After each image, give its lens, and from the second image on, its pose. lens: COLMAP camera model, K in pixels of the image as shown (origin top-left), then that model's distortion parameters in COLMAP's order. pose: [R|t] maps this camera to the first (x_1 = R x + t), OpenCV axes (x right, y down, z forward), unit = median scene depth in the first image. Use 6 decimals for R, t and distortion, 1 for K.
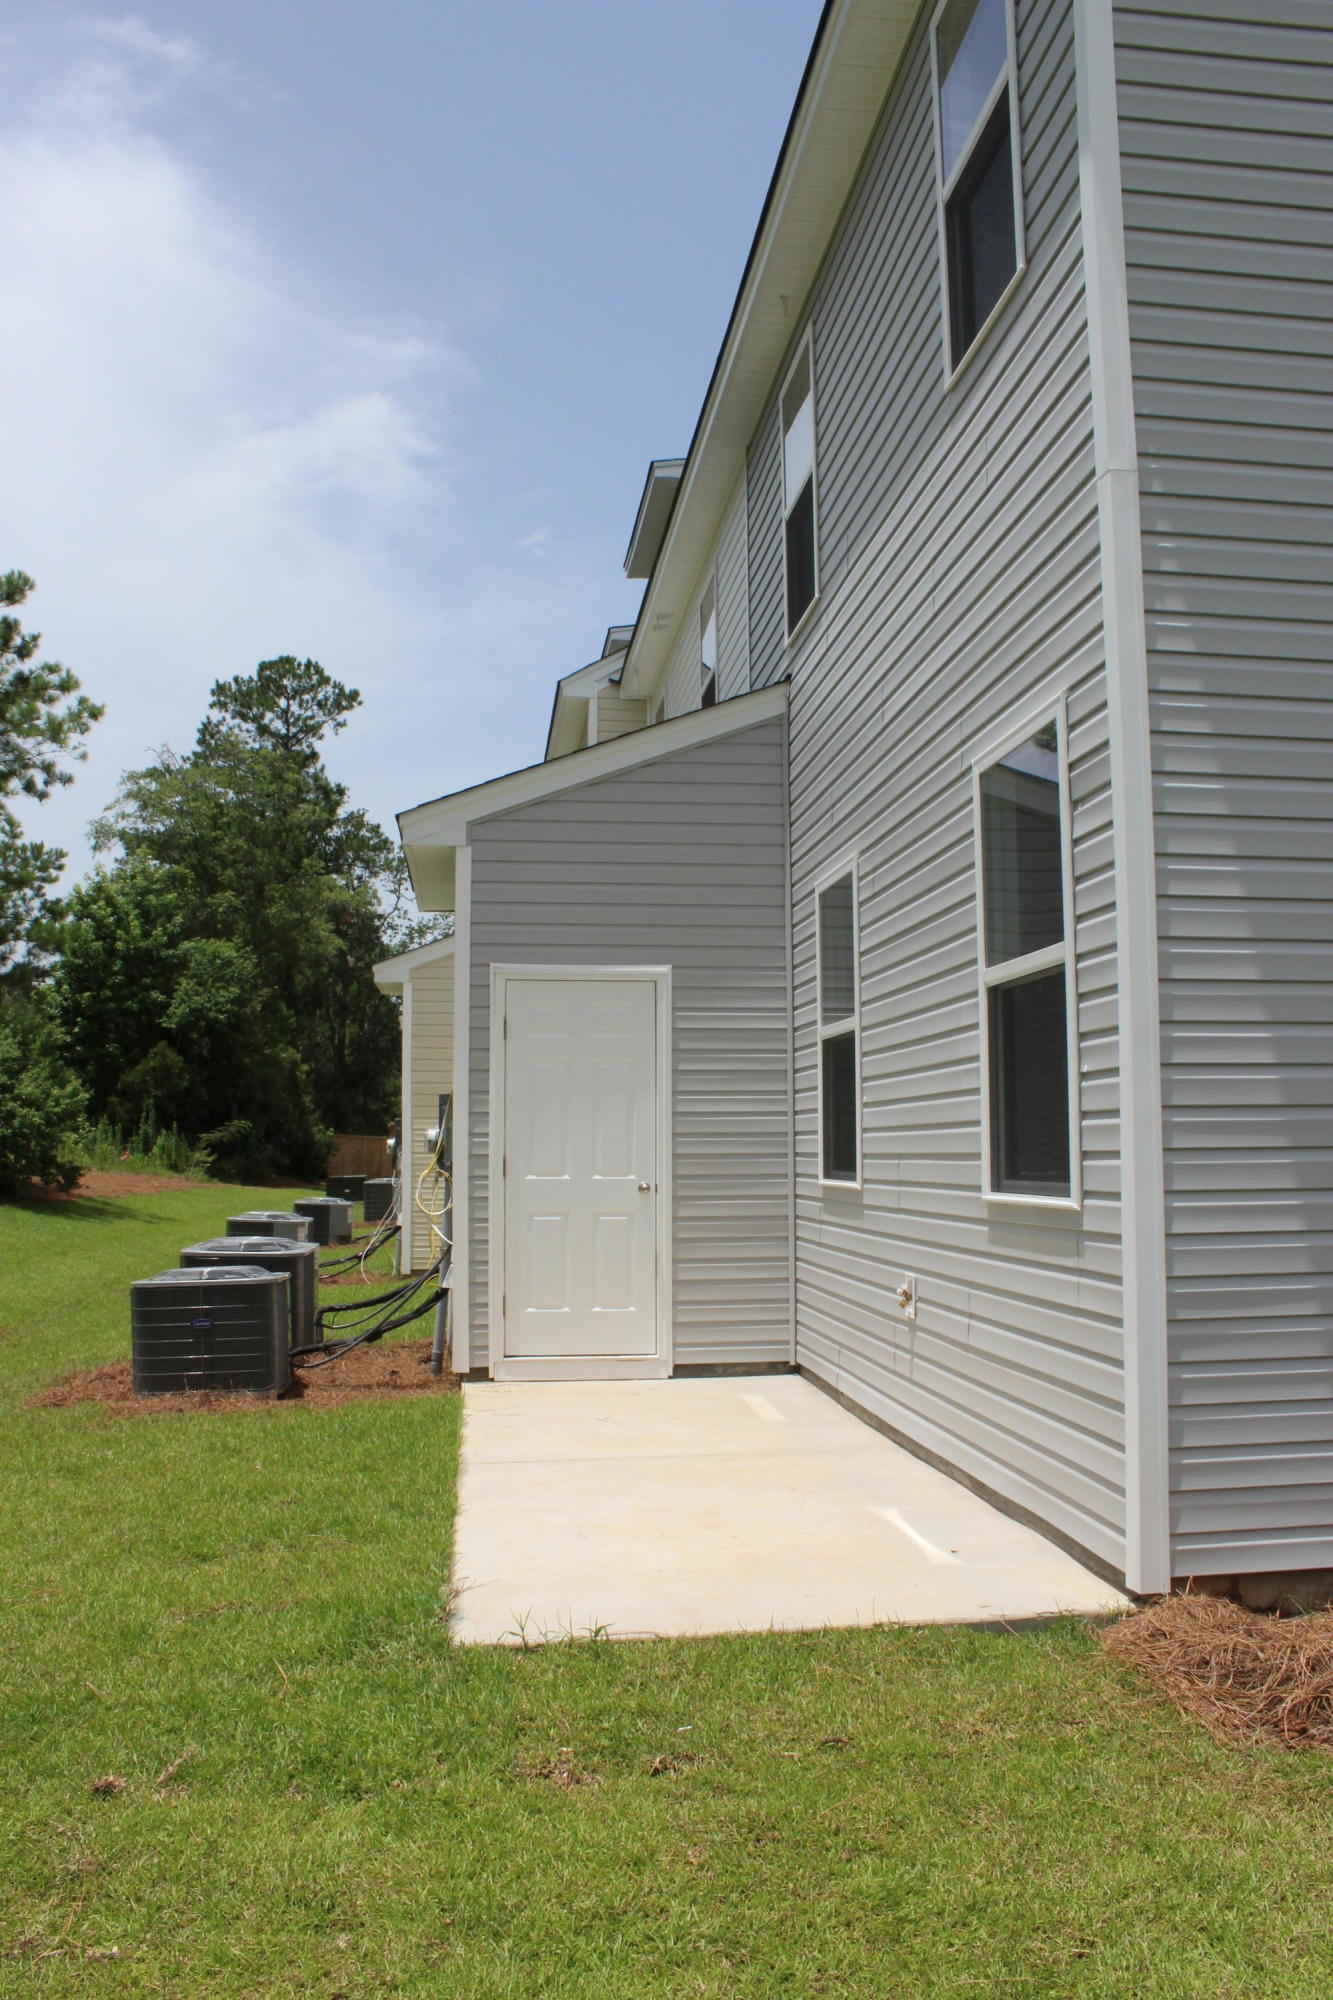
lens RADIAL K [[1645.5, 0, 666.5], [0, 1645.5, 1000.0], [0, 0, 1]] dist [-0.168983, 0.142960]
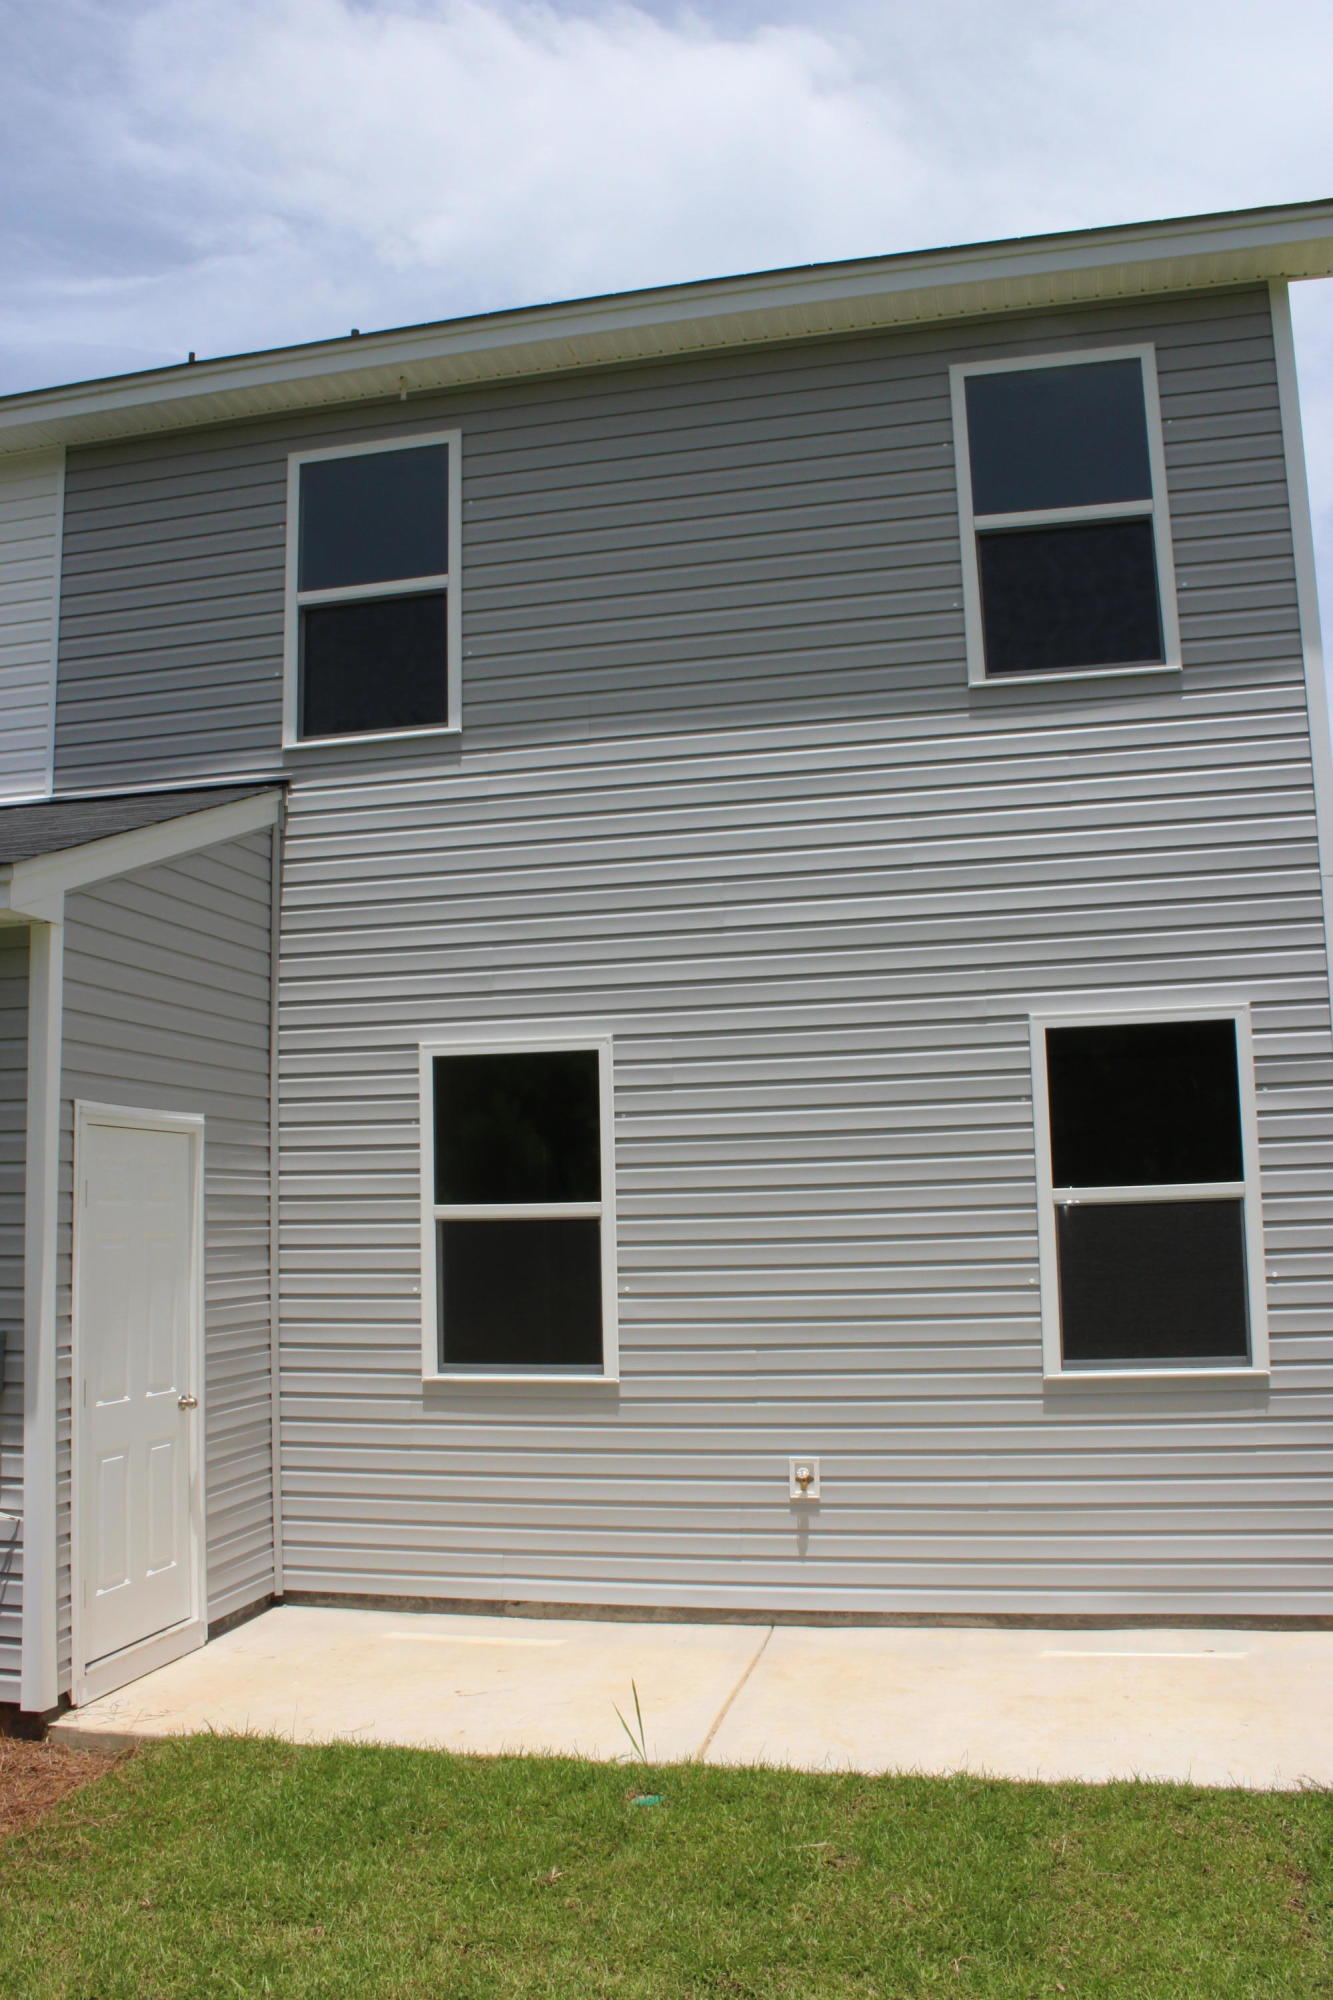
lens RADIAL K [[1645.5, 0, 666.5], [0, 1645.5, 1000.0], [0, 0, 1]] dist [-0.168983, 0.142960]
pose [[0.331445, 0.115869, 0.936333, -0.668332], [-0.062403, 0.992949, -0.100786, -0.010995], [-0.941409, -0.025025, 0.336338, 0.536680]]
